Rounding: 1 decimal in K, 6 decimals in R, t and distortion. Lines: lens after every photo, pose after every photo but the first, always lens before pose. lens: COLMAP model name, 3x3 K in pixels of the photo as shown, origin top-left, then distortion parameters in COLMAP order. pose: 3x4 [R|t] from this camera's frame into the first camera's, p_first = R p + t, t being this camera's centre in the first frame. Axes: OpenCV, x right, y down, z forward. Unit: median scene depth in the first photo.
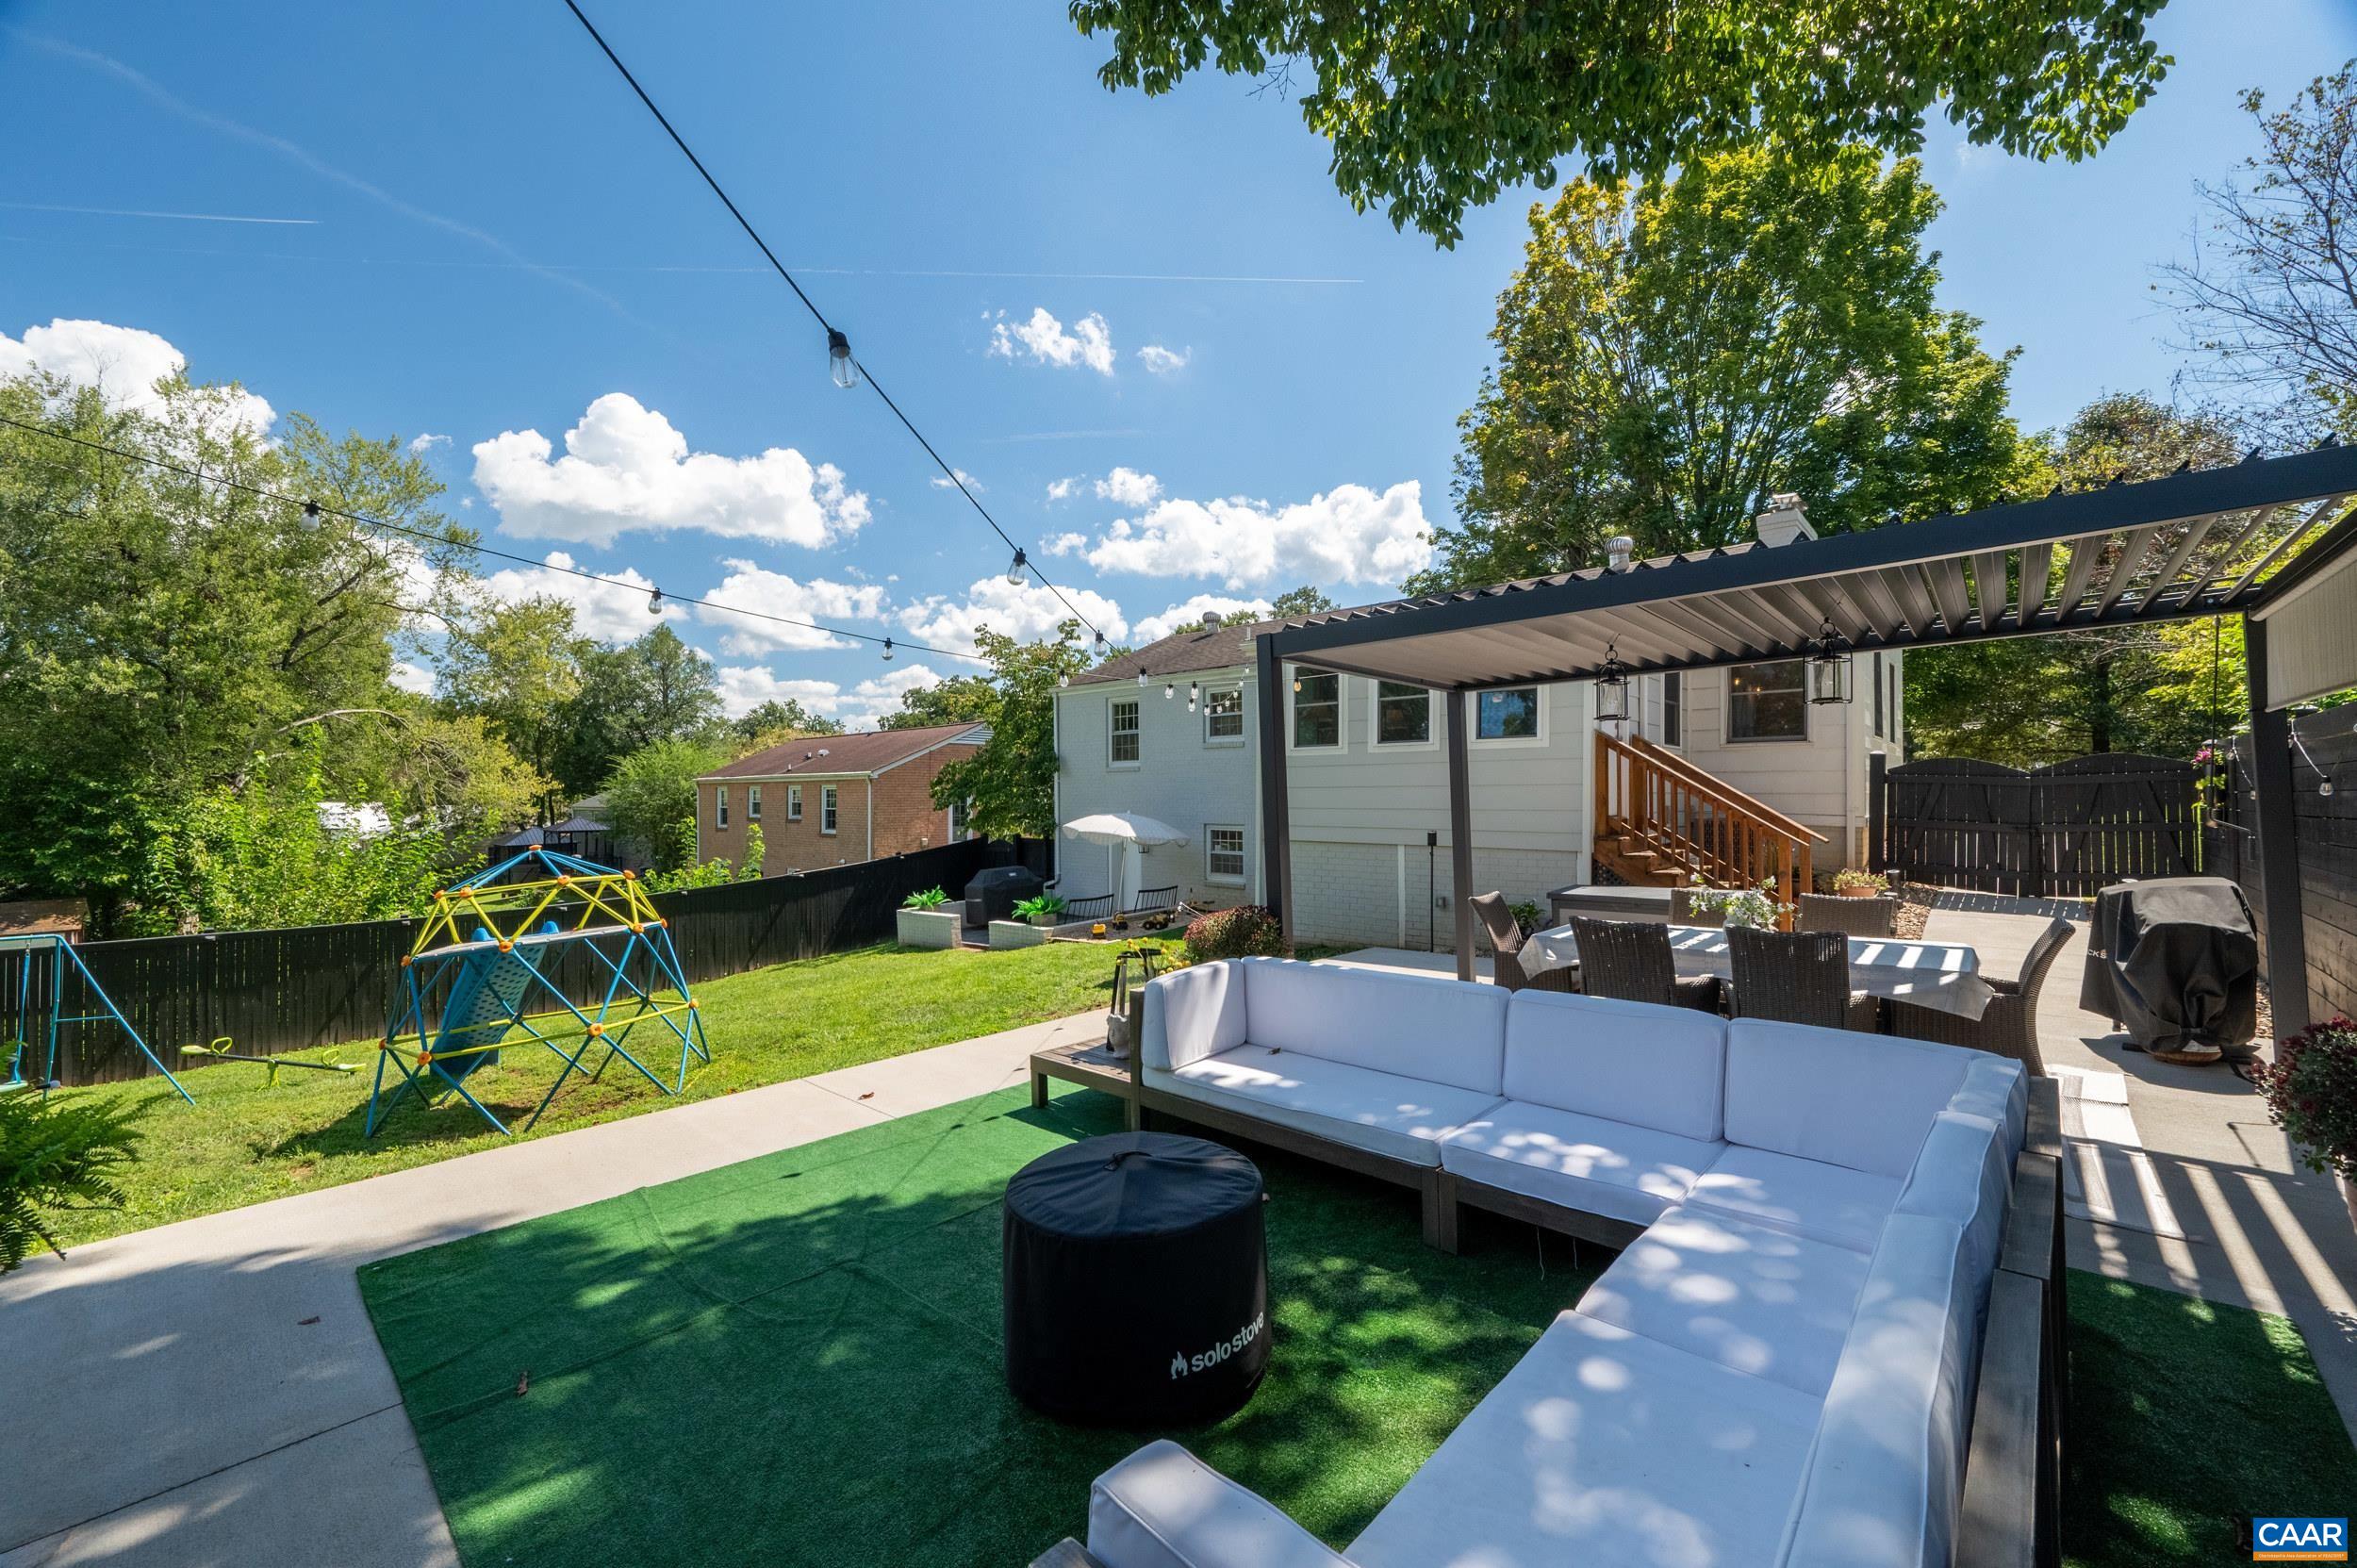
lens RADIAL K [[940.8, 0, 1186.5], [0, 940.8, 794.0], [0, 0, 1]] dist [0.000785, 0.000276]
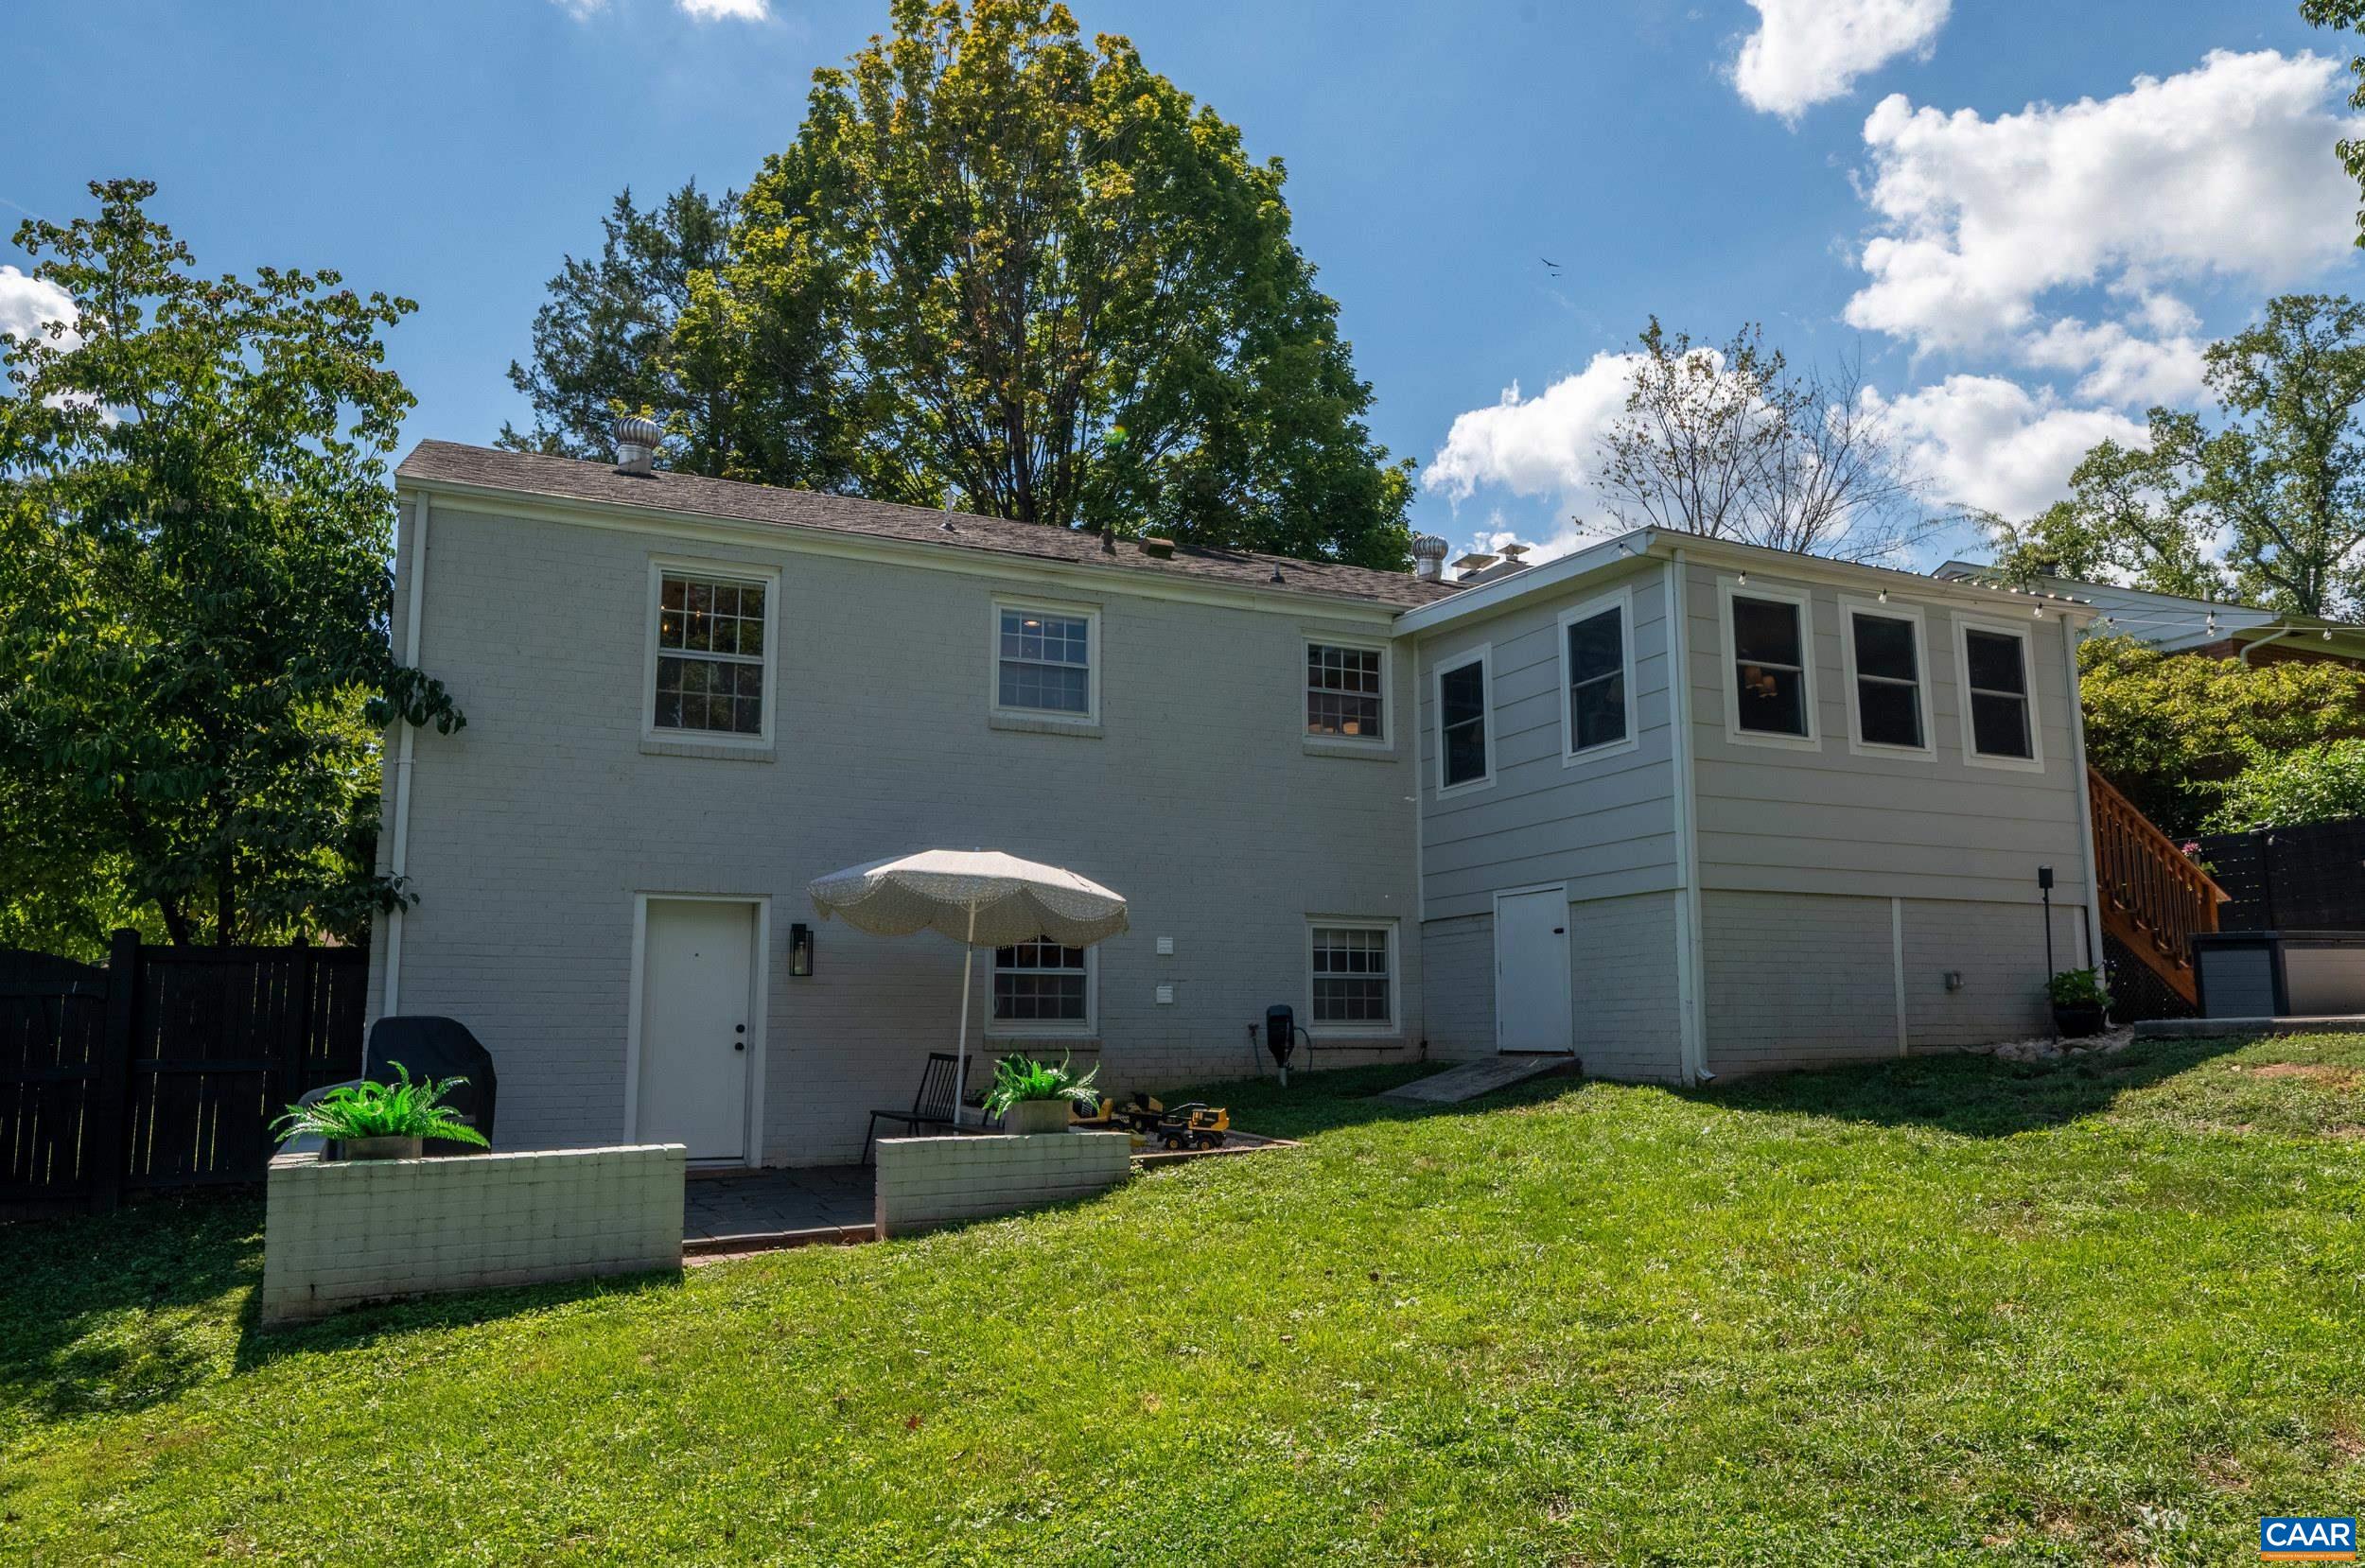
lens RADIAL K [[1648.9, 0, 1198.5], [0, 1648.9, 787.7], [0, 0, 1]] dist [0.005017, -0.008119]
pose [[0.392338, 0.139629, 0.909161, -0.524156], [0.001765, 0.988295, -0.152544, 0.078928], [-0.919819, 0.061454, 0.387499, 0.526081]]
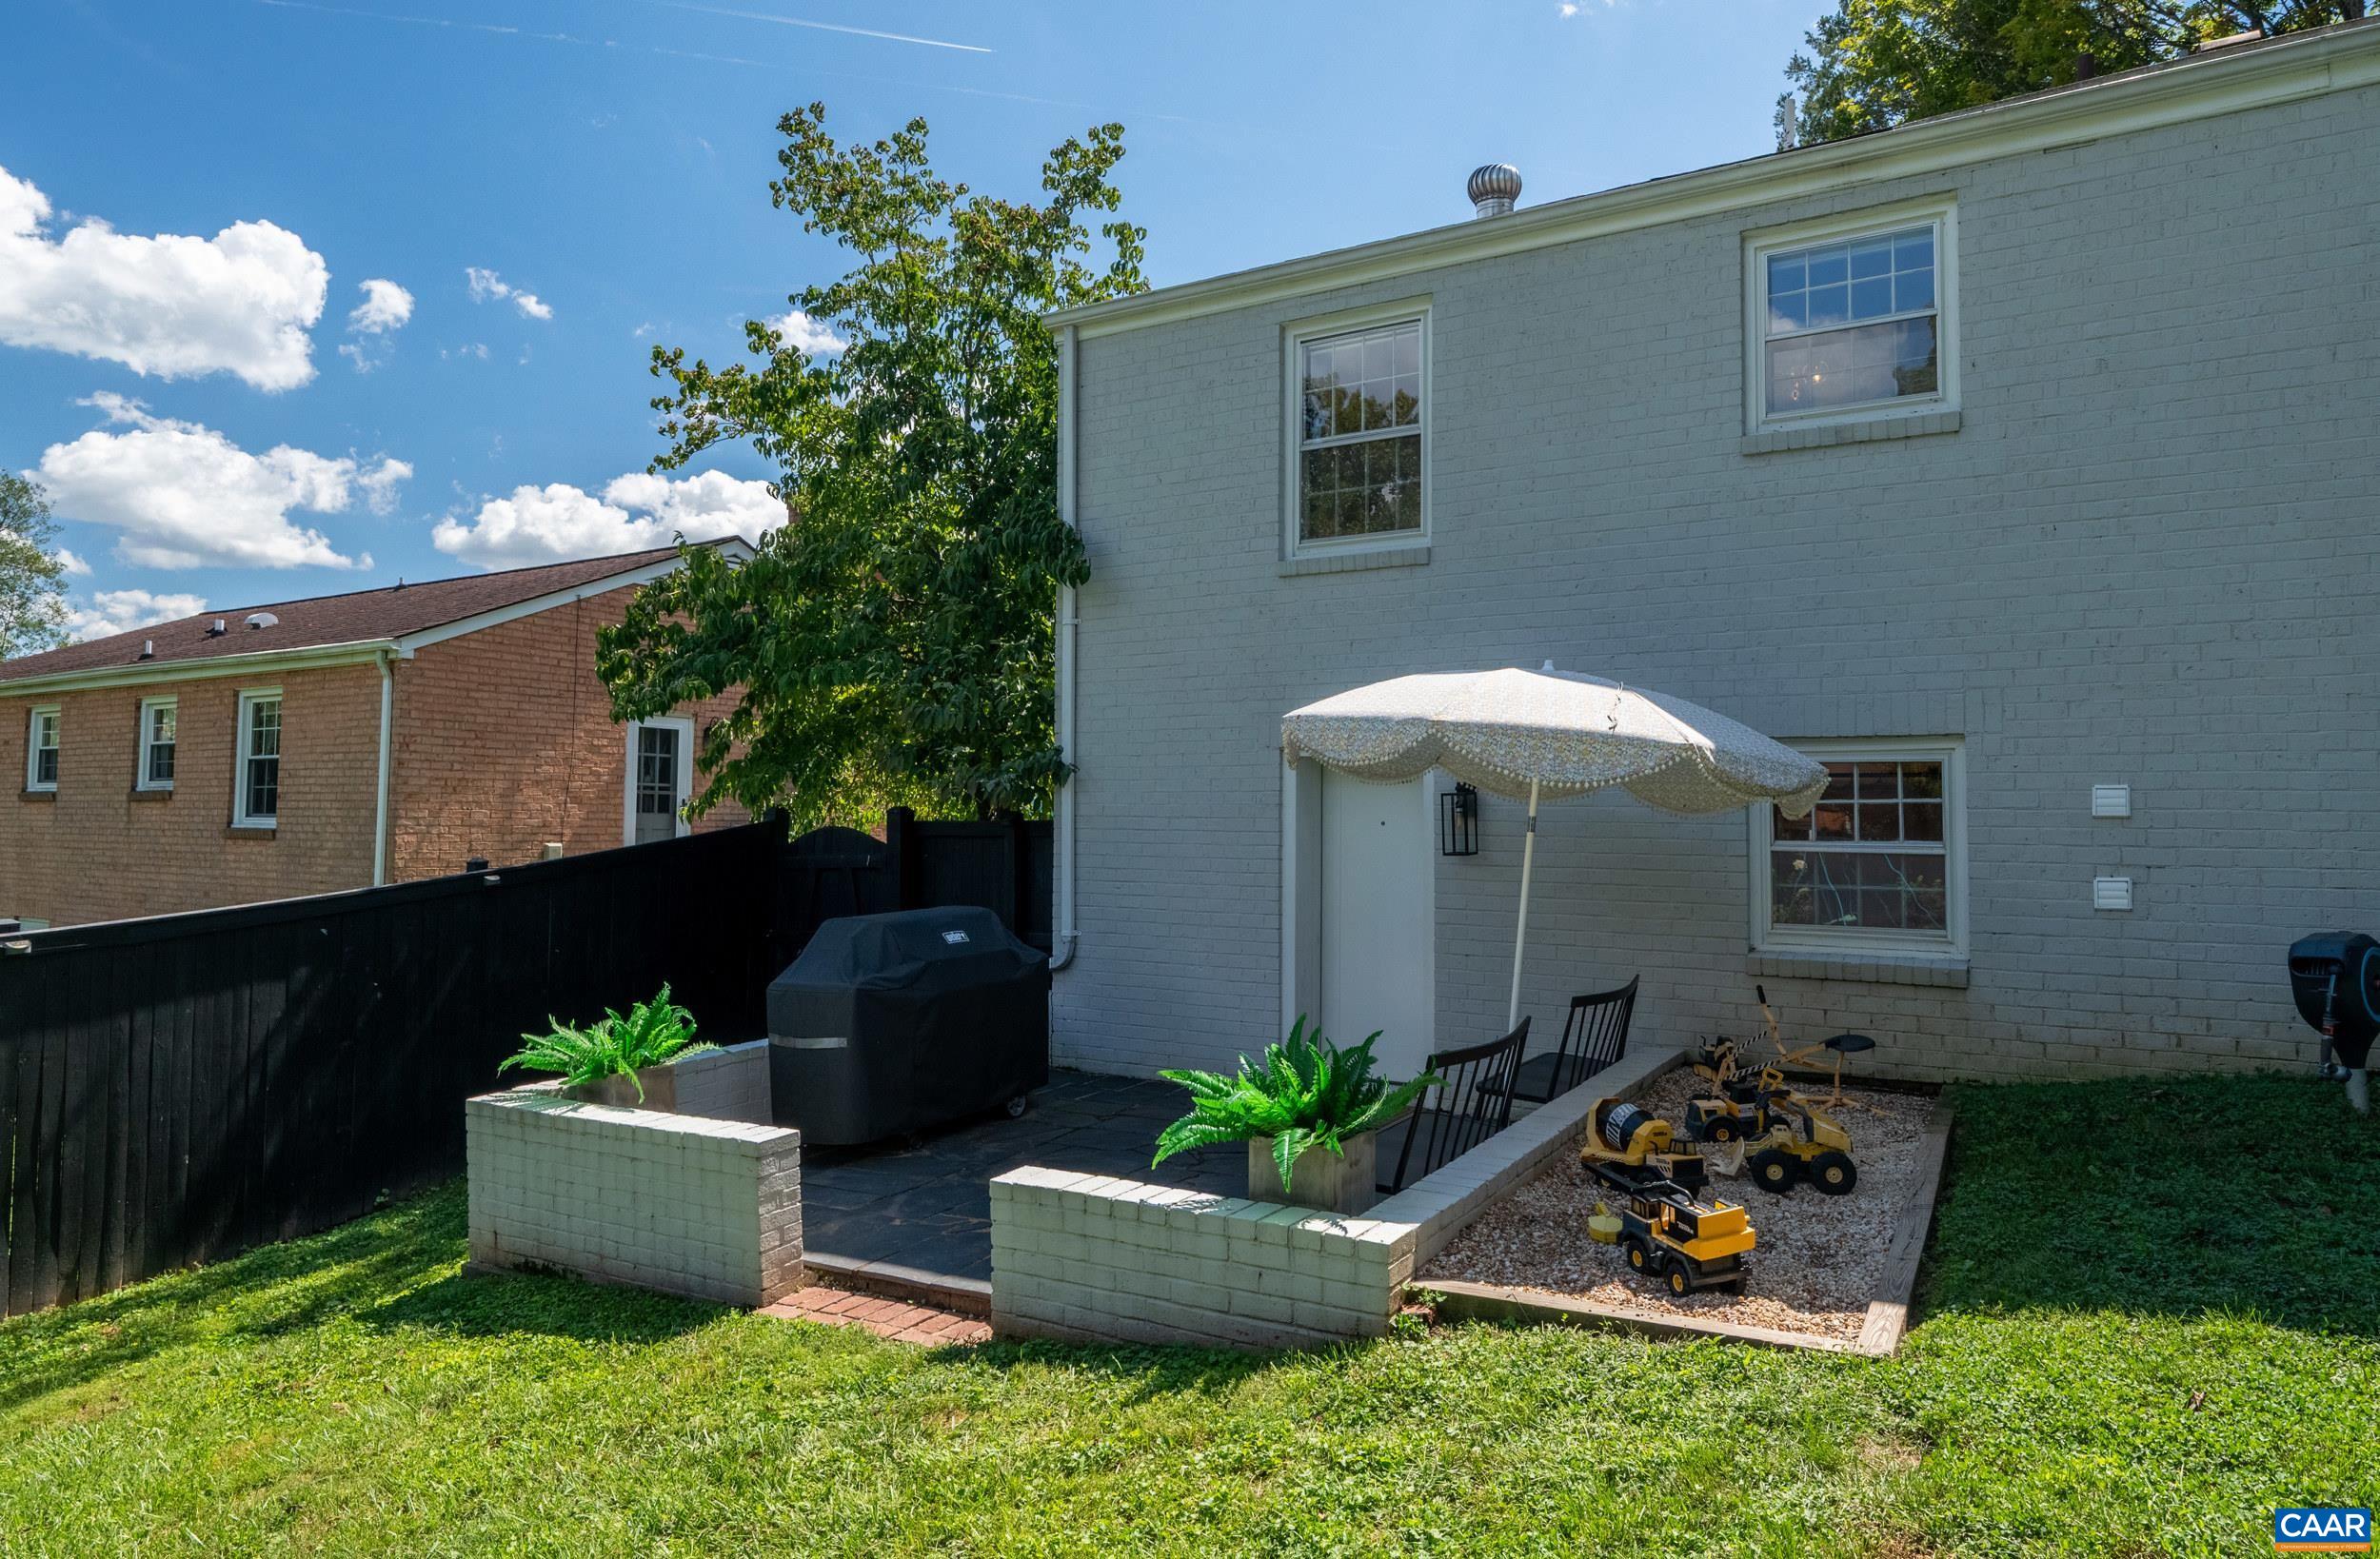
lens RADIAL K [[1439.9, 0, 1255.9], [0, 1439.9, 754.1], [0, 0, 1]] dist [-0.005847, 0.000112]
pose [[0.978836, 0.020268, 0.203640, -0.168450], [-0.010541, 0.998756, -0.048739, 0.048323], [-0.204374, 0.045561, 0.977832, 0.536624]]
